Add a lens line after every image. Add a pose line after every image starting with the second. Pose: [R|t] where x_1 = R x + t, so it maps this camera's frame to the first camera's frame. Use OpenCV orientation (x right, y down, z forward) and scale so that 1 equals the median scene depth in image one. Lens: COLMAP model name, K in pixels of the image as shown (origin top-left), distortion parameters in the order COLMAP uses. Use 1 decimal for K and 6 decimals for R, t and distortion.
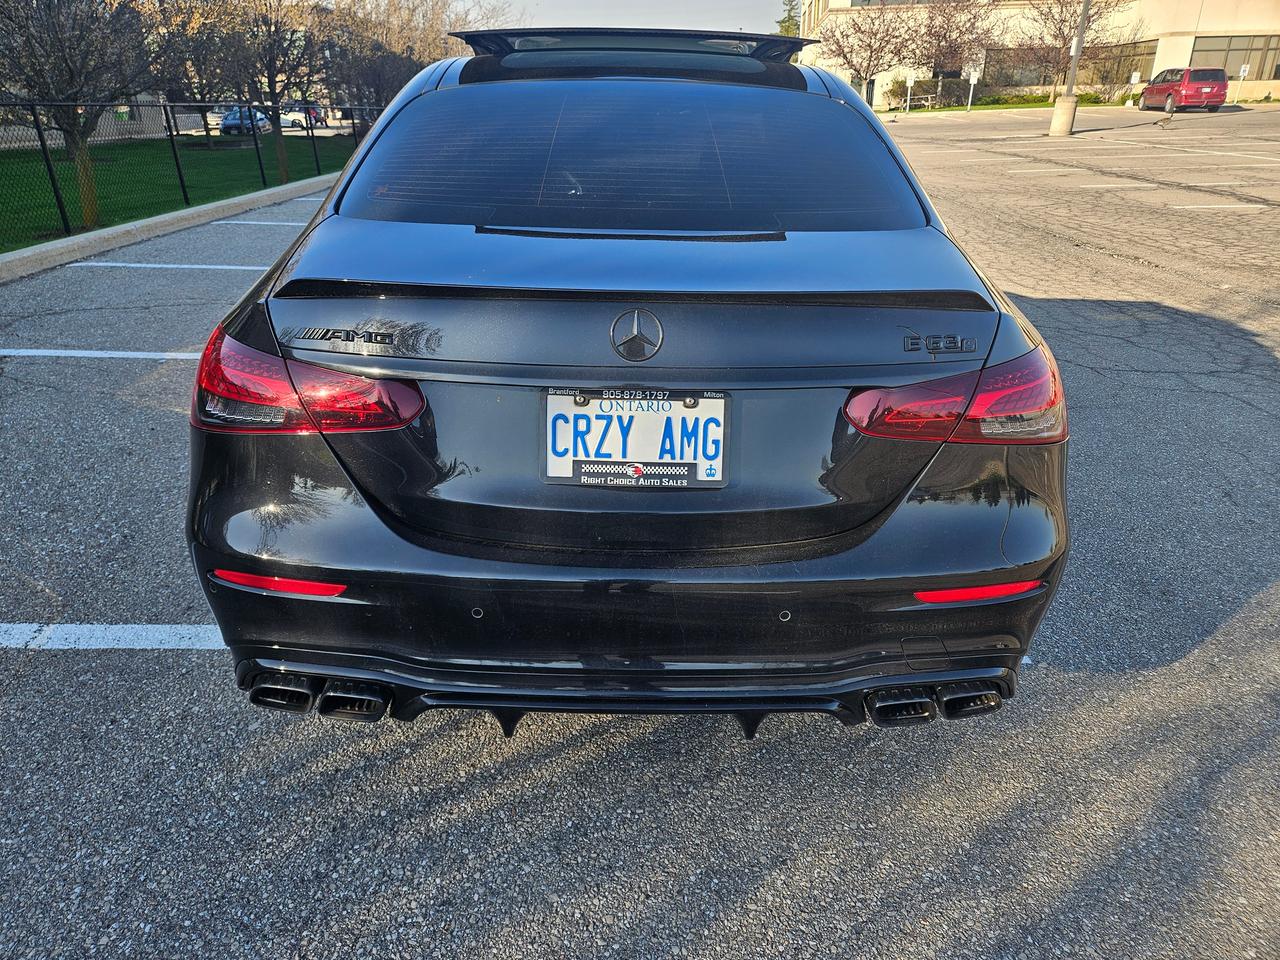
lens RADIAL K [[857.8, 0, 638.7], [0, 857.8, 484.5], [0, 0, 1]] dist [0.074505, -0.062747]
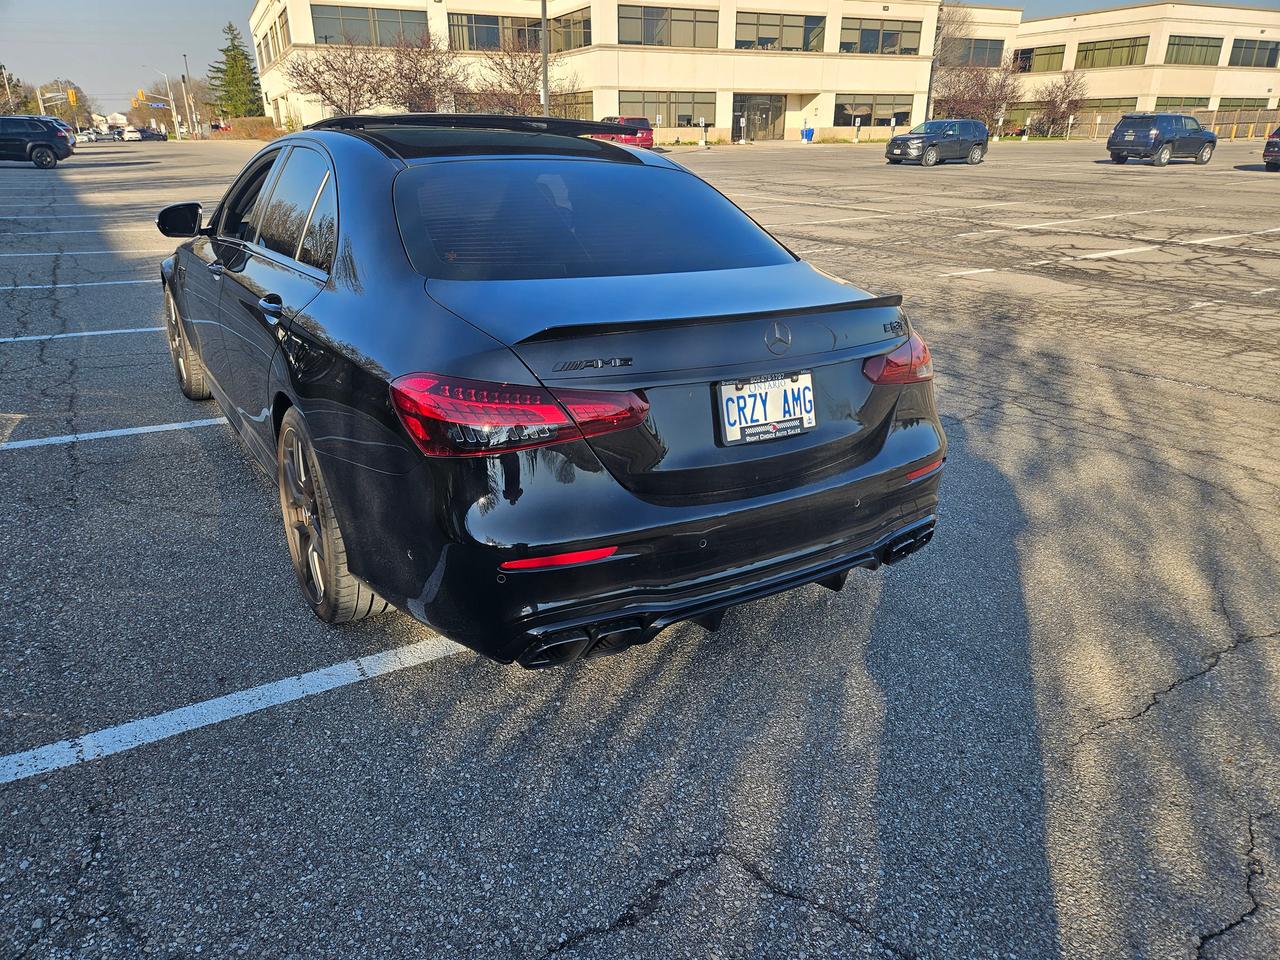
lens RADIAL K [[857.8, 0, 638.7], [0, 857.8, 484.5], [0, 0, 1]] dist [0.074505, -0.062747]
pose [[0.845828, -0.189288, 0.498744, -0.982531], [0.205335, 0.978419, 0.023107, -0.001816], [-0.492355, 0.082865, 0.866441, -0.191488]]
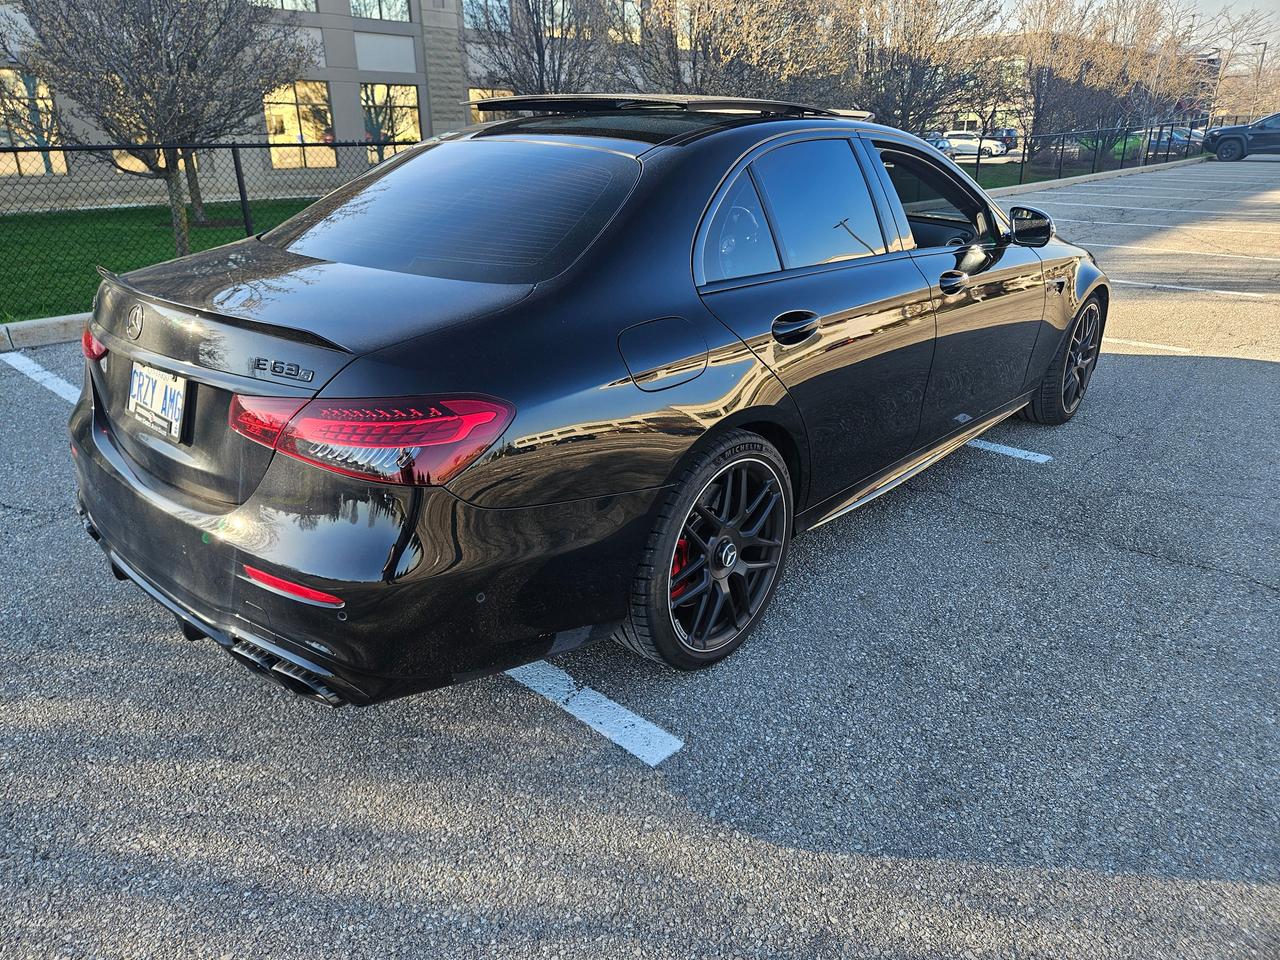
lens RADIAL K [[857.8, 0, 638.7], [0, 857.8, 484.5], [0, 0, 1]] dist [0.074505, -0.062747]
pose [[0.735204, 0.252376, -0.629112, 1.515642], [-0.270664, 0.960206, 0.068890, -0.226301], [0.621463, 0.119630, 0.774256, 0.399800]]
